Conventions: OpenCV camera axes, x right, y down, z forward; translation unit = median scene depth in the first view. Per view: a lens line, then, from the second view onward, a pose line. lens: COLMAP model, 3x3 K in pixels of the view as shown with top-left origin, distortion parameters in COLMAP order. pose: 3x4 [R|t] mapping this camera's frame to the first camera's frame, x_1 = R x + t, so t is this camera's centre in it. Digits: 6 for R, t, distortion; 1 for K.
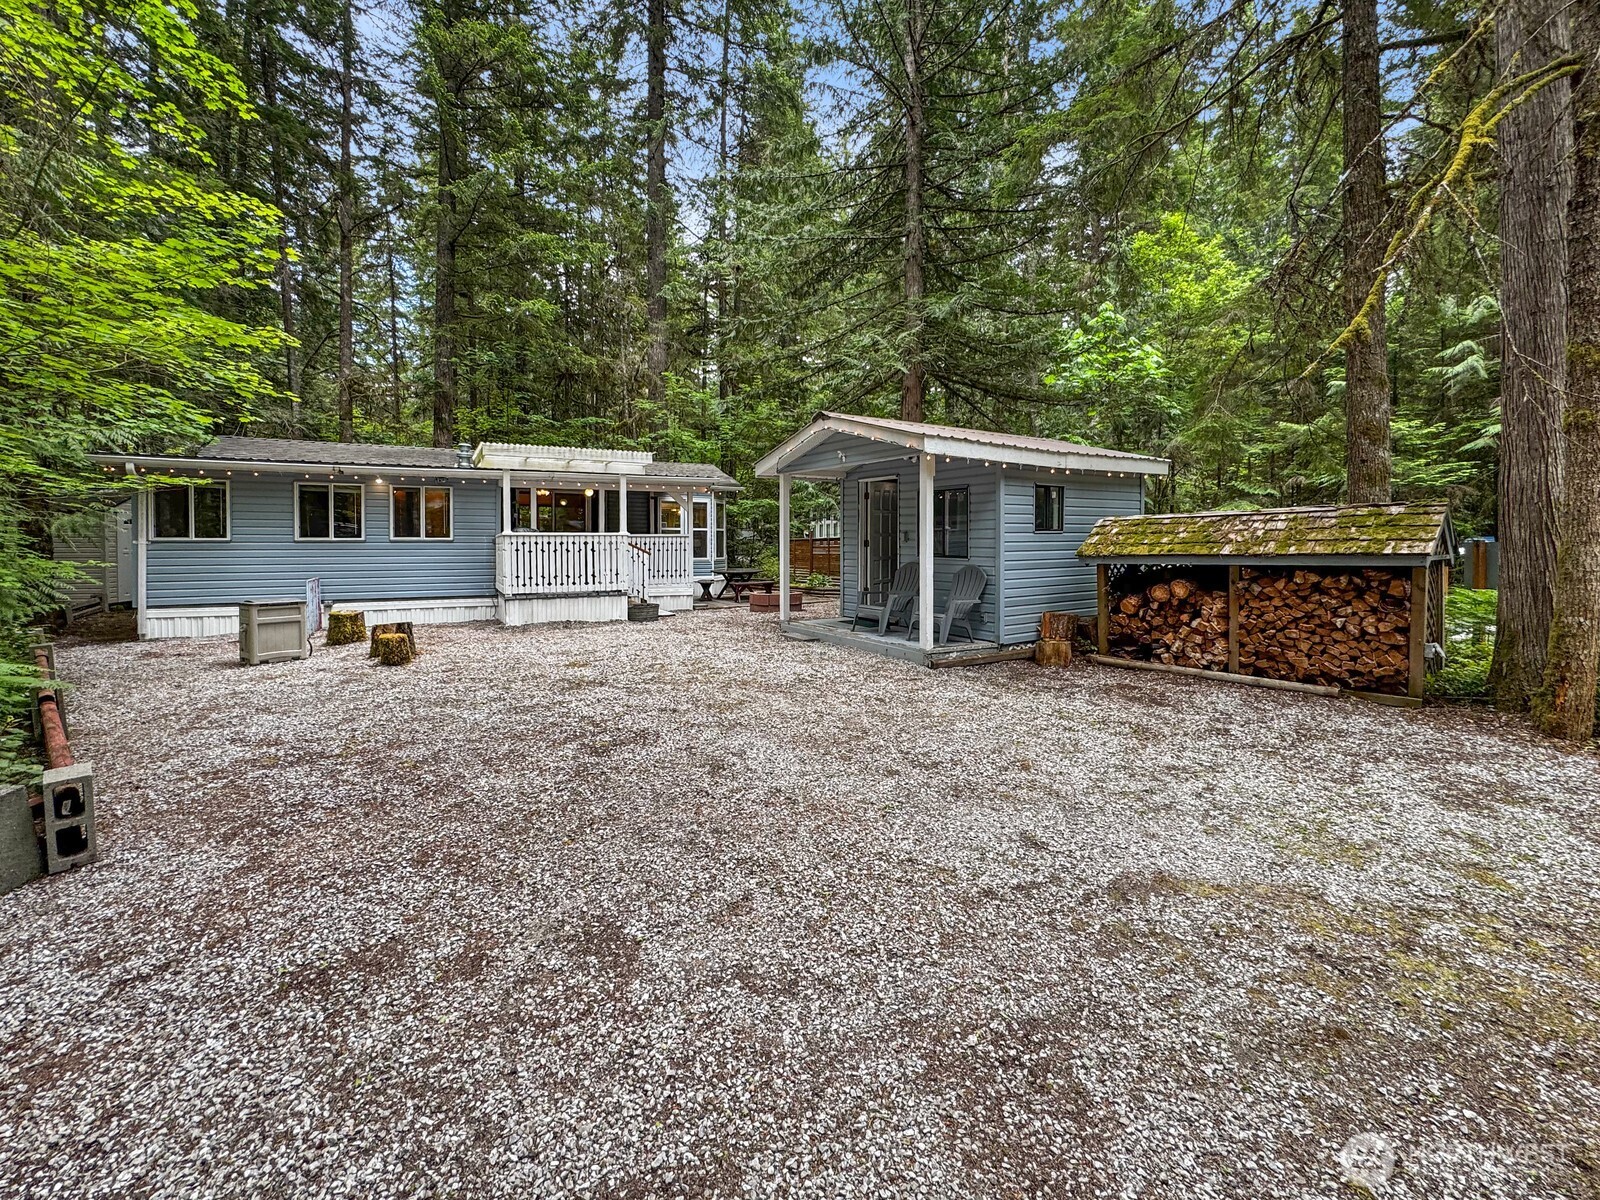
lens RADIAL K [[674.4, 0, 791.3], [0, 674.4, 515.4], [0, 0, 1]] dist [-0.000679, -0.000225]
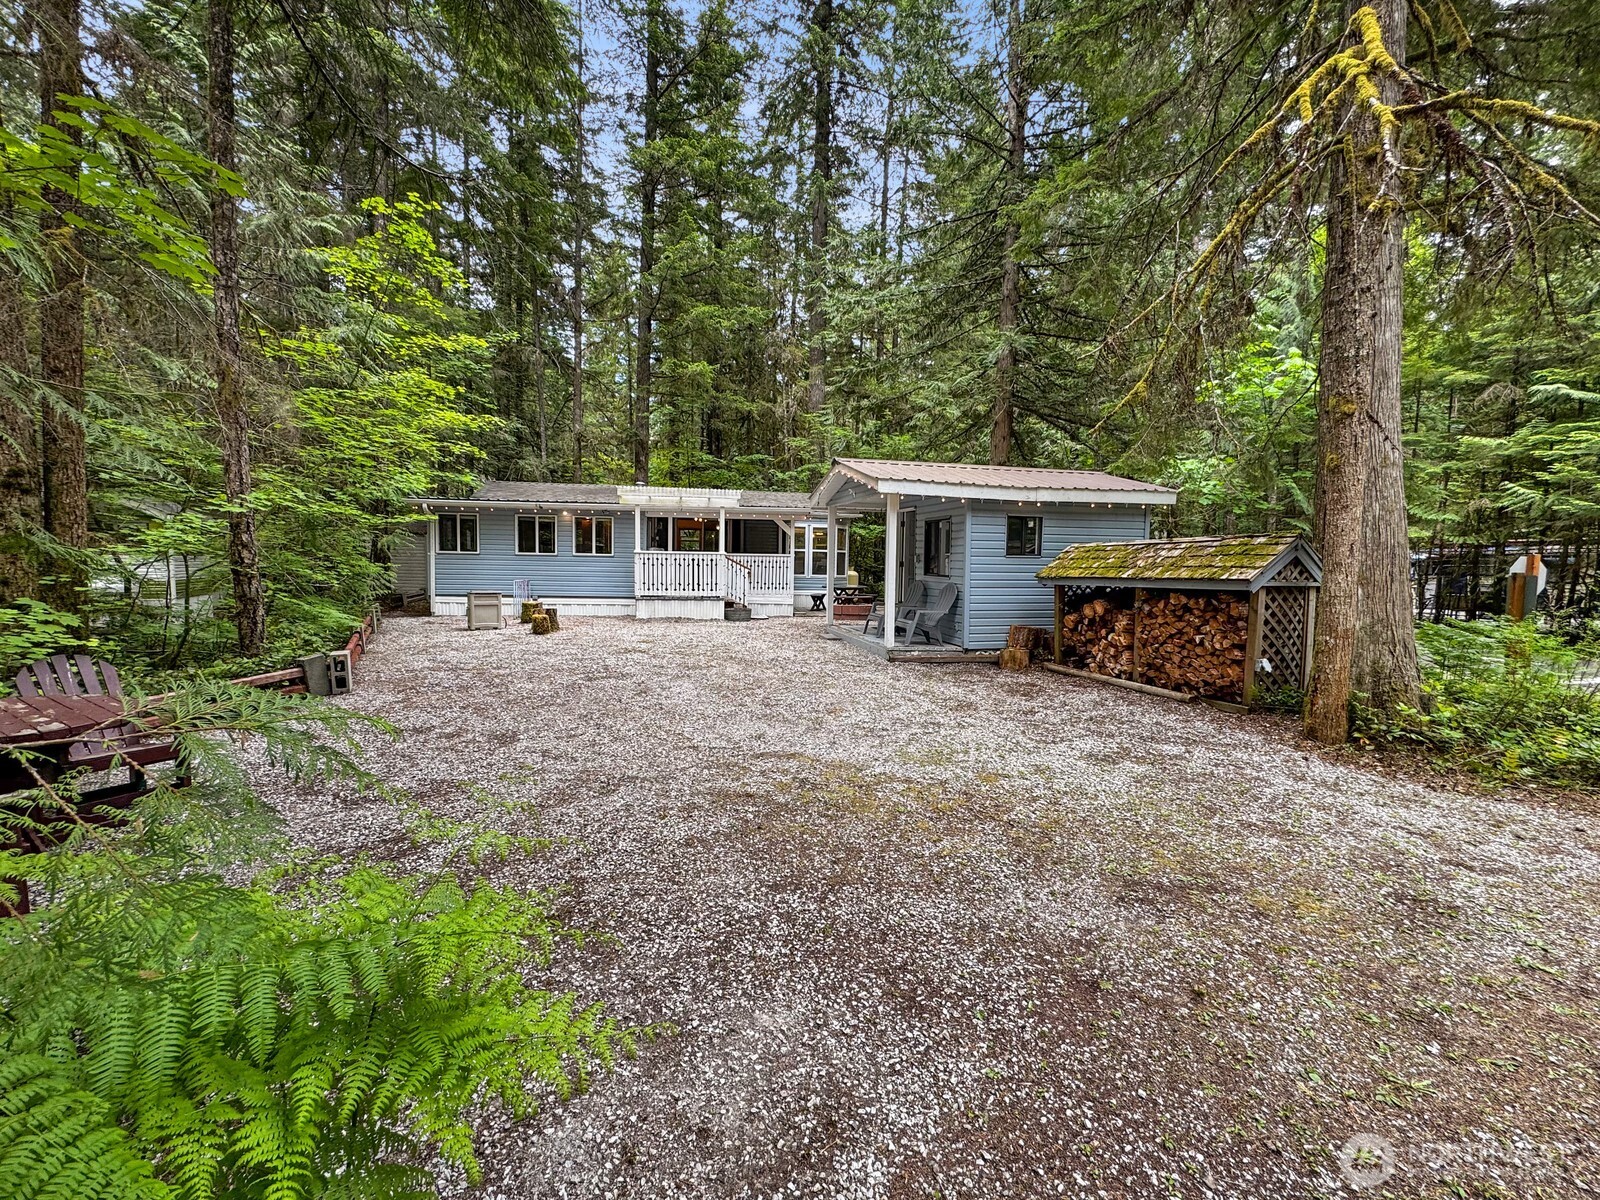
lens RADIAL K [[670.9, 0, 789.9], [0, 670.9, 555.5], [0, 0, 1]] dist [-0.001173, 0.000091]
pose [[0.941689, 0.015824, -0.336113, 0.424034], [-0.006621, 0.999572, 0.028509, -0.007647], [0.336420, -0.024621, 0.941390, -0.233013]]
